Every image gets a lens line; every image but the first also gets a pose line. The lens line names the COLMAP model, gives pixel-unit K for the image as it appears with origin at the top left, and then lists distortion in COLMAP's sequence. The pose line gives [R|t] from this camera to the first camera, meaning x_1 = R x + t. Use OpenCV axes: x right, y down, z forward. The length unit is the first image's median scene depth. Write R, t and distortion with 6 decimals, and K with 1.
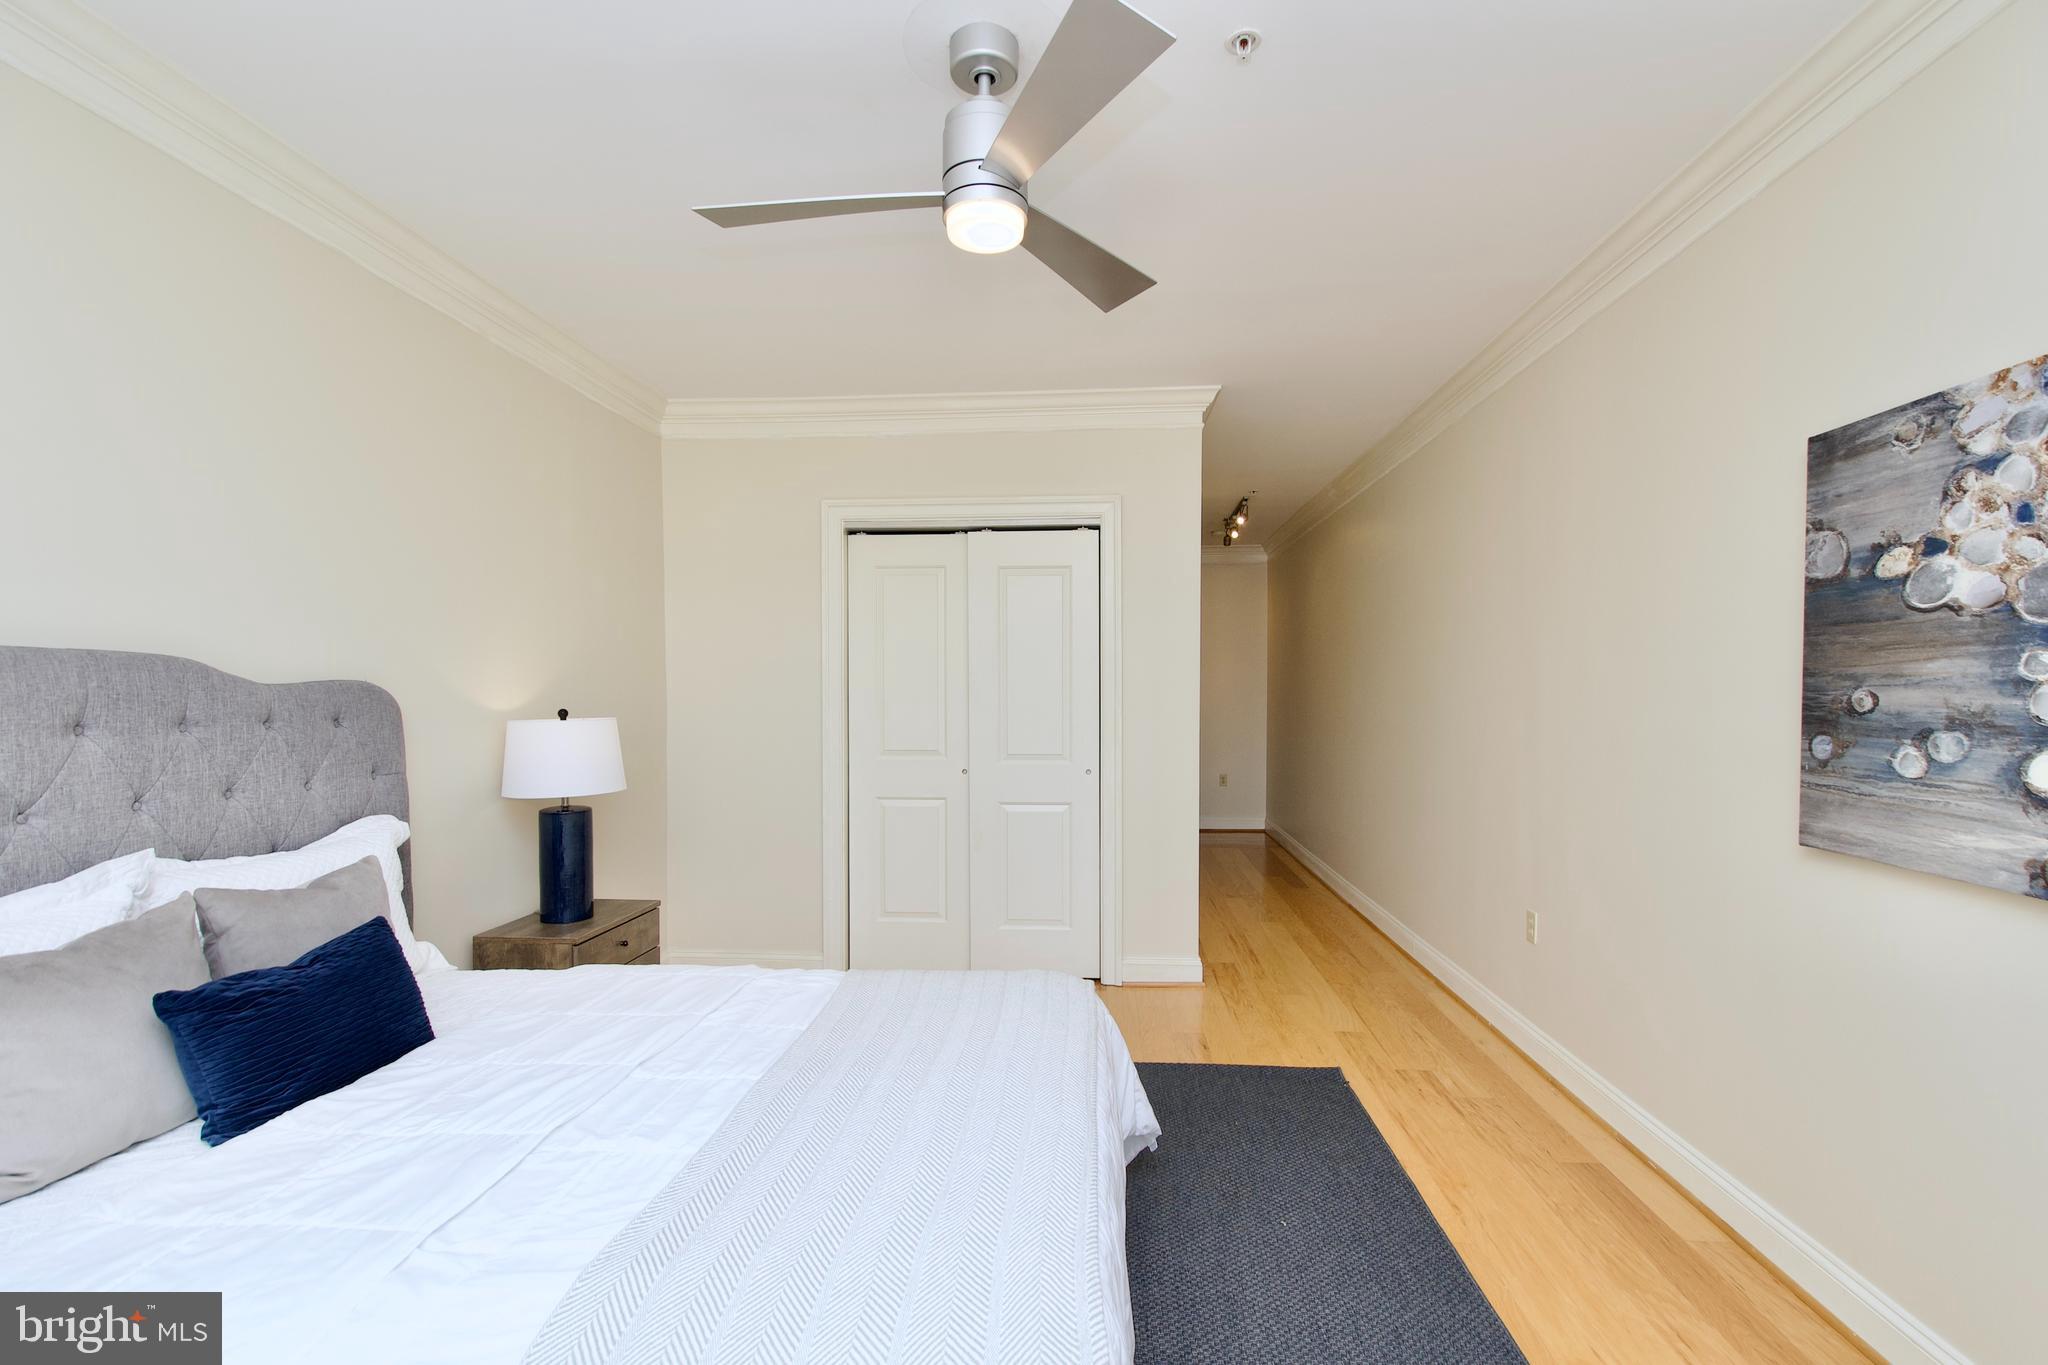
lens RADIAL K [[894.7, 0, 1037.5], [0, 894.7, 700.8], [0, 0, 1]] dist [0.011851, -0.003210]
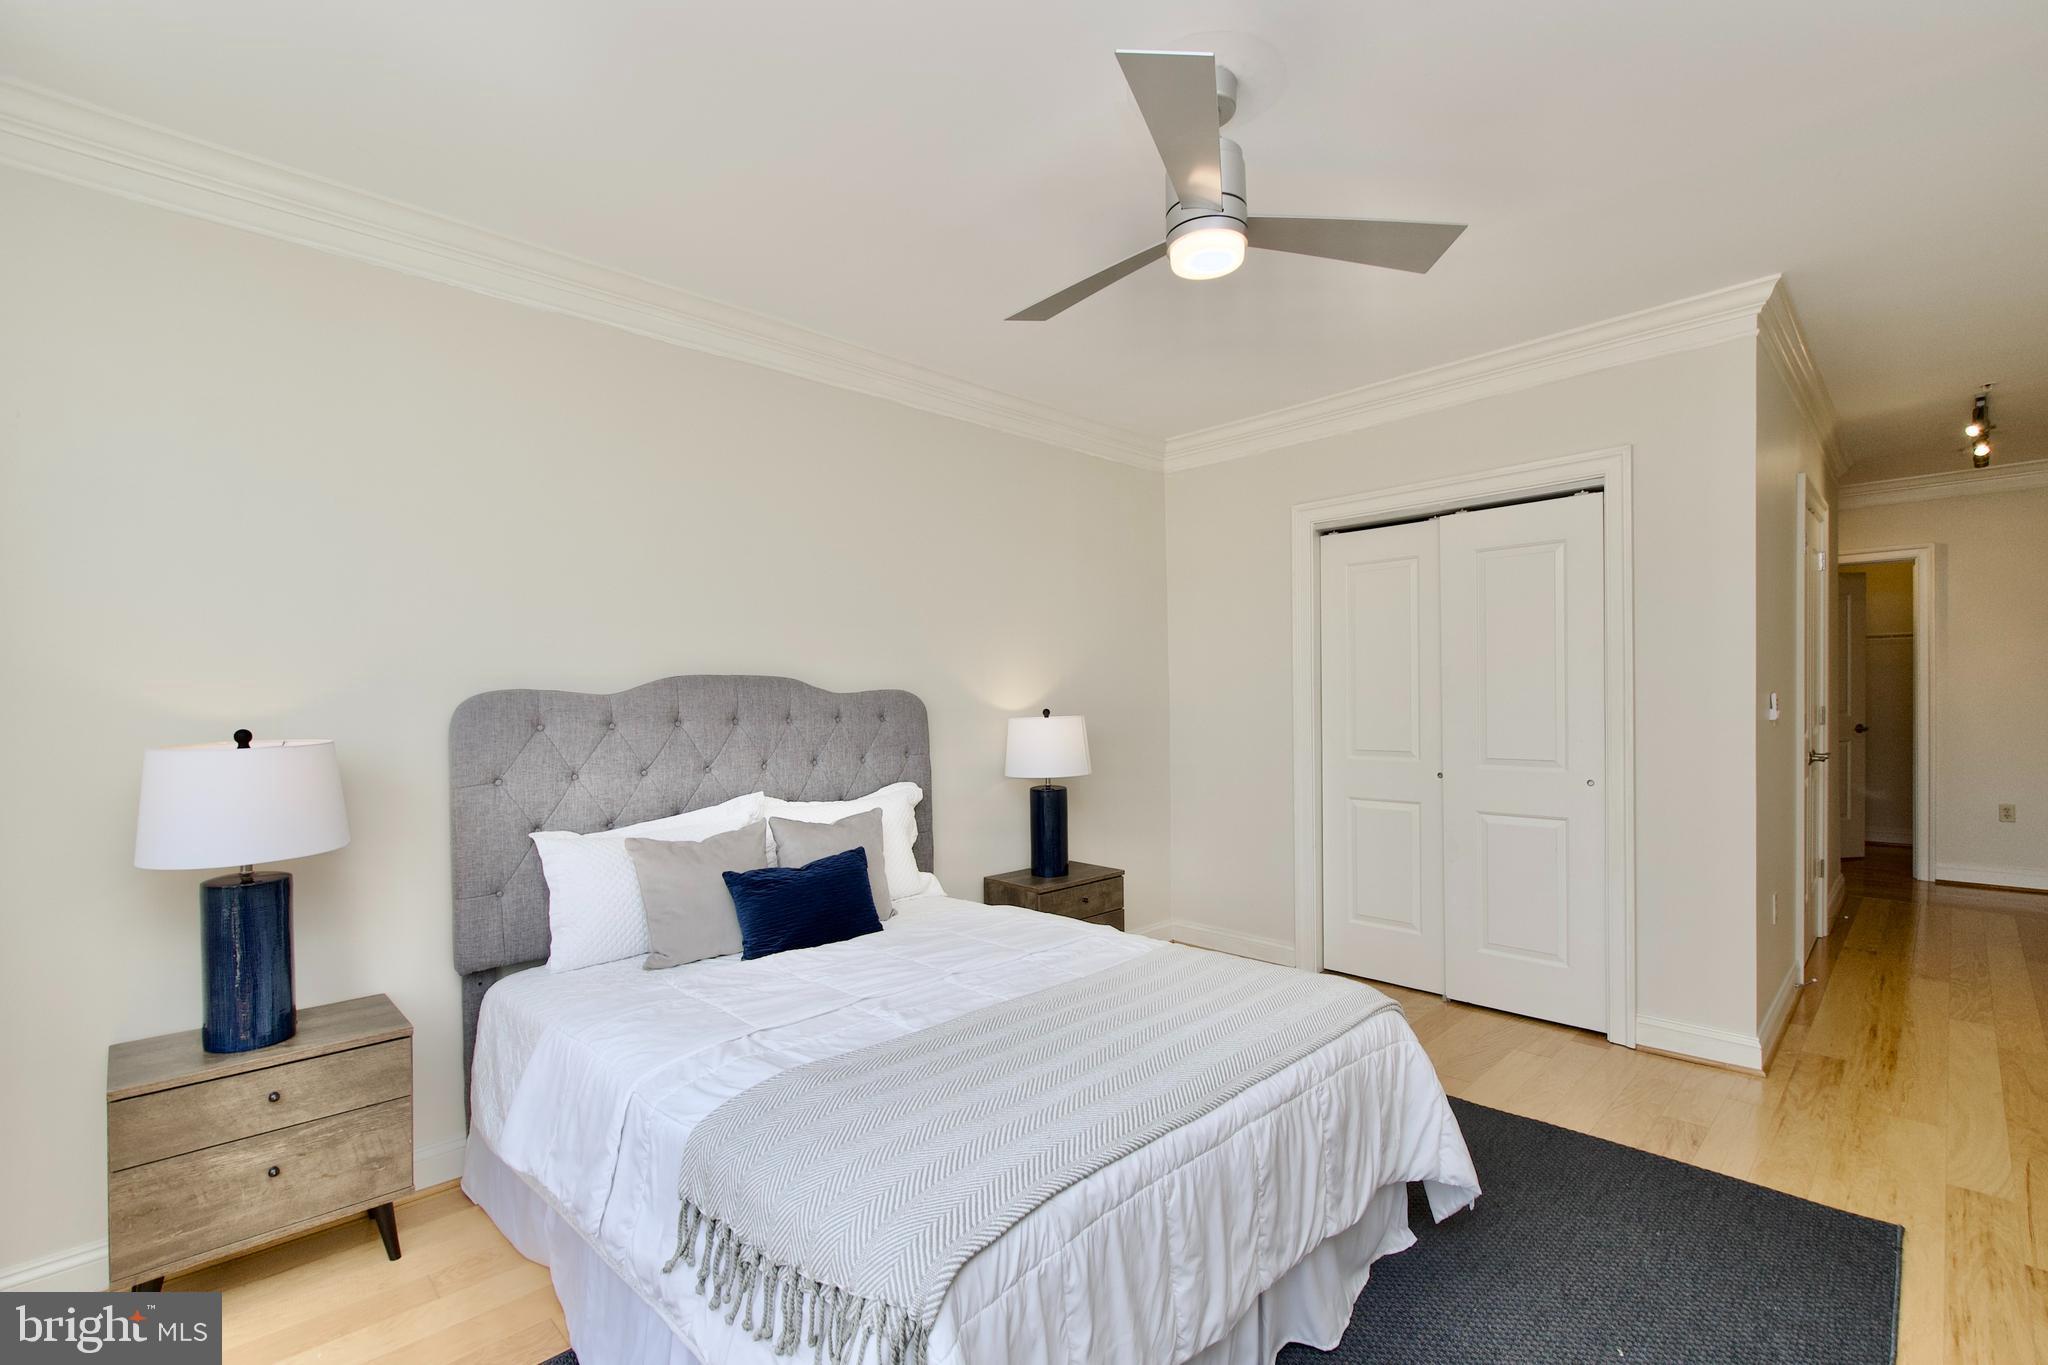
lens RADIAL K [[894.7, 0, 1041.6], [0, 894.7, 693.3], [0, 0, 1]] dist [0.011851, -0.003210]
pose [[0.752922, -0.013488, -0.657972, 0.319634], [0.008605, 0.999906, -0.010650, 0.000665], [0.658054, 0.002357, 0.752967, 0.045111]]
